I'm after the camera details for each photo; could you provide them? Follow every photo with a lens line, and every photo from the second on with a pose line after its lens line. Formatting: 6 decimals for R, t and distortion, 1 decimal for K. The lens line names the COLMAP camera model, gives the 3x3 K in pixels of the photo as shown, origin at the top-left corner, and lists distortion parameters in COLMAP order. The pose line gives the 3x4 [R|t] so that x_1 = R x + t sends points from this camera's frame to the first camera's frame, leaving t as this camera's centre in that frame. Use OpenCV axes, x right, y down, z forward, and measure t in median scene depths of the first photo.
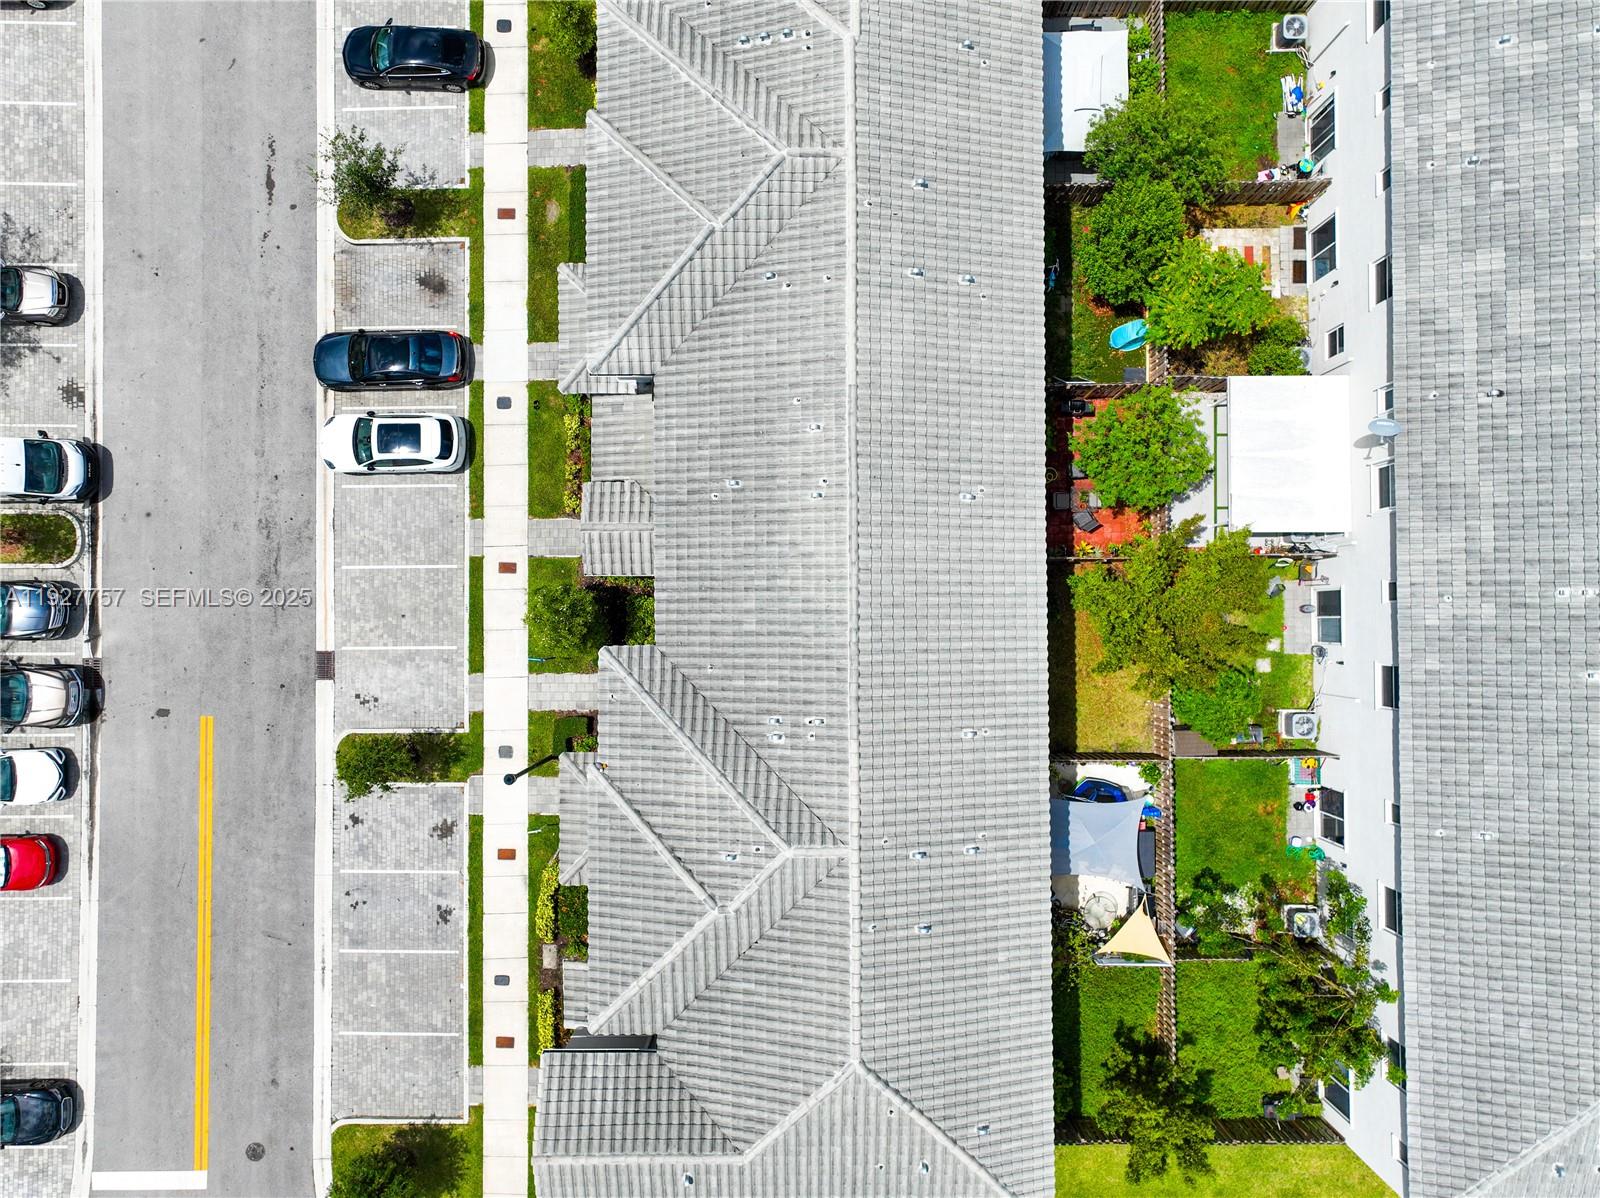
lens RADIAL K [[1100.3, 0, 800.0], [0, 1100.3, 599.0], [0, 0, 1]] dist [-0.004827, 0.021819]
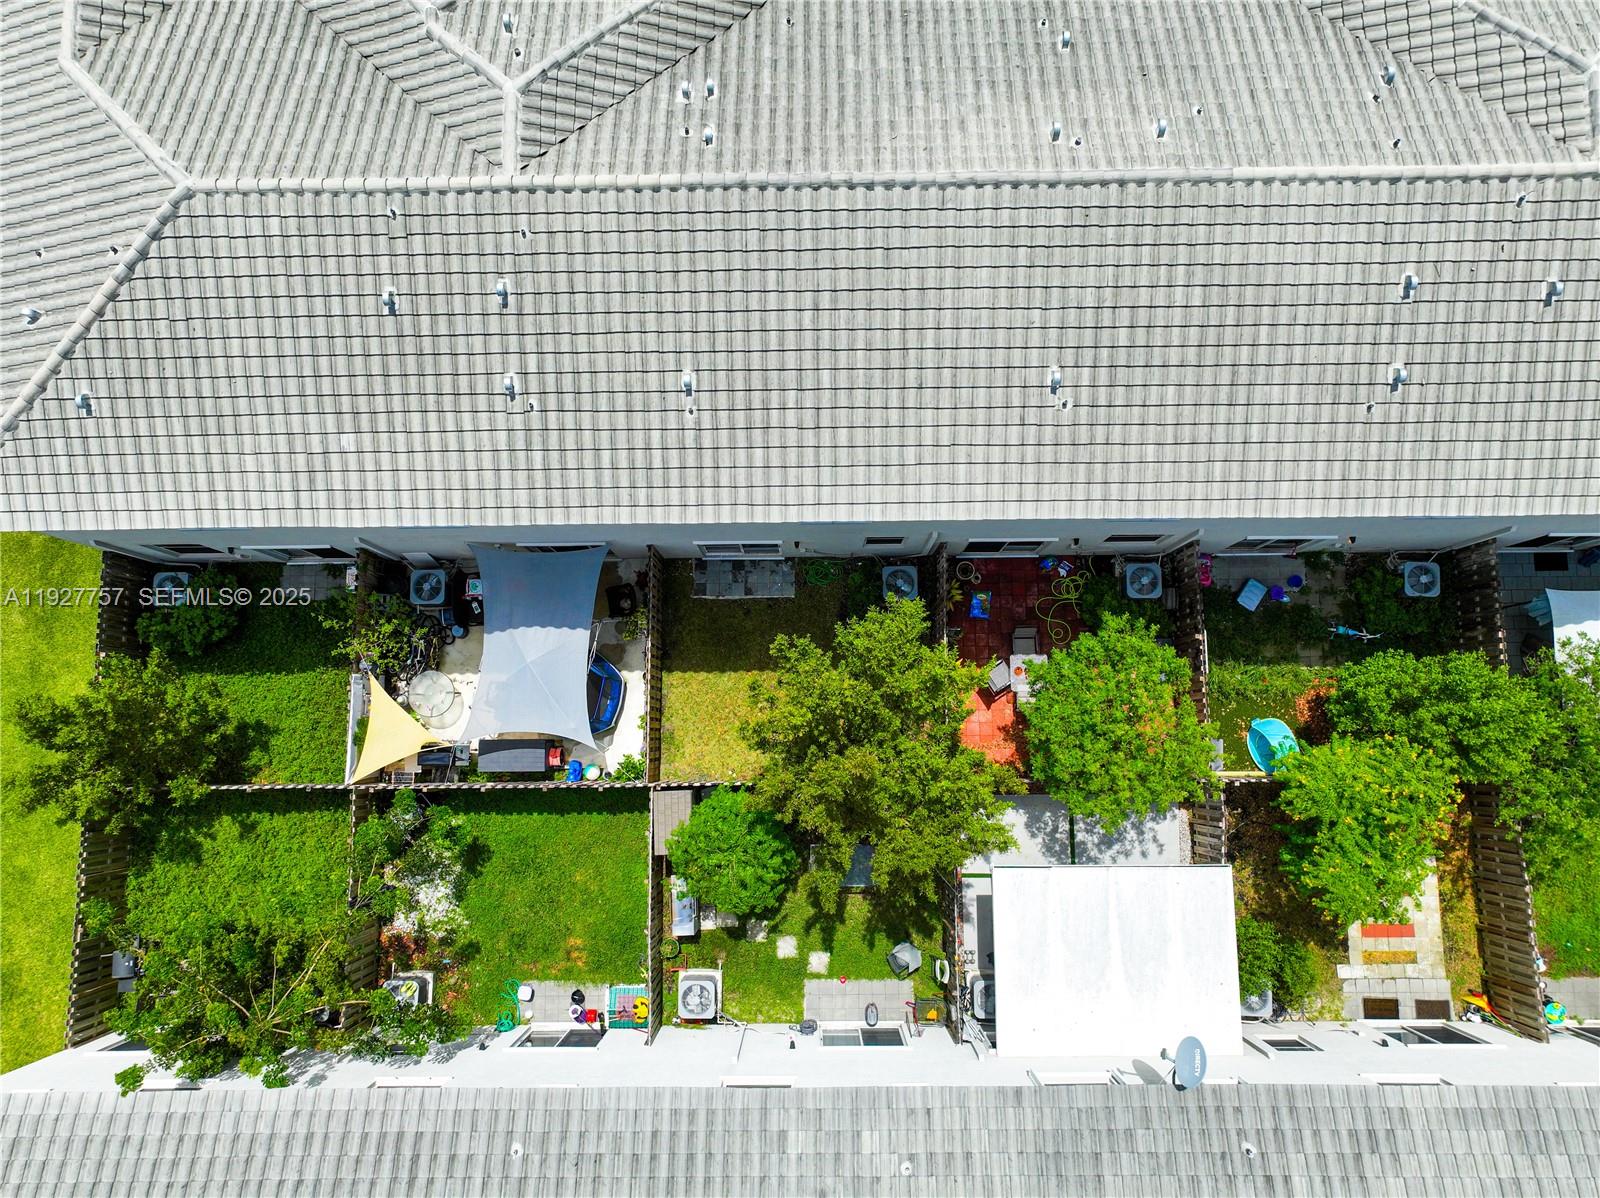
lens RADIAL K [[1100.3, 0, 800.0], [0, 1100.3, 599.0], [0, 0, 1]] dist [-0.004827, 0.021819]
pose [[0.001864, 0.992185, -0.124761, 0.299726], [-0.999562, 0.005532, 0.029059, 0.032055], [0.029522, 0.124653, 0.991761, 0.310764]]
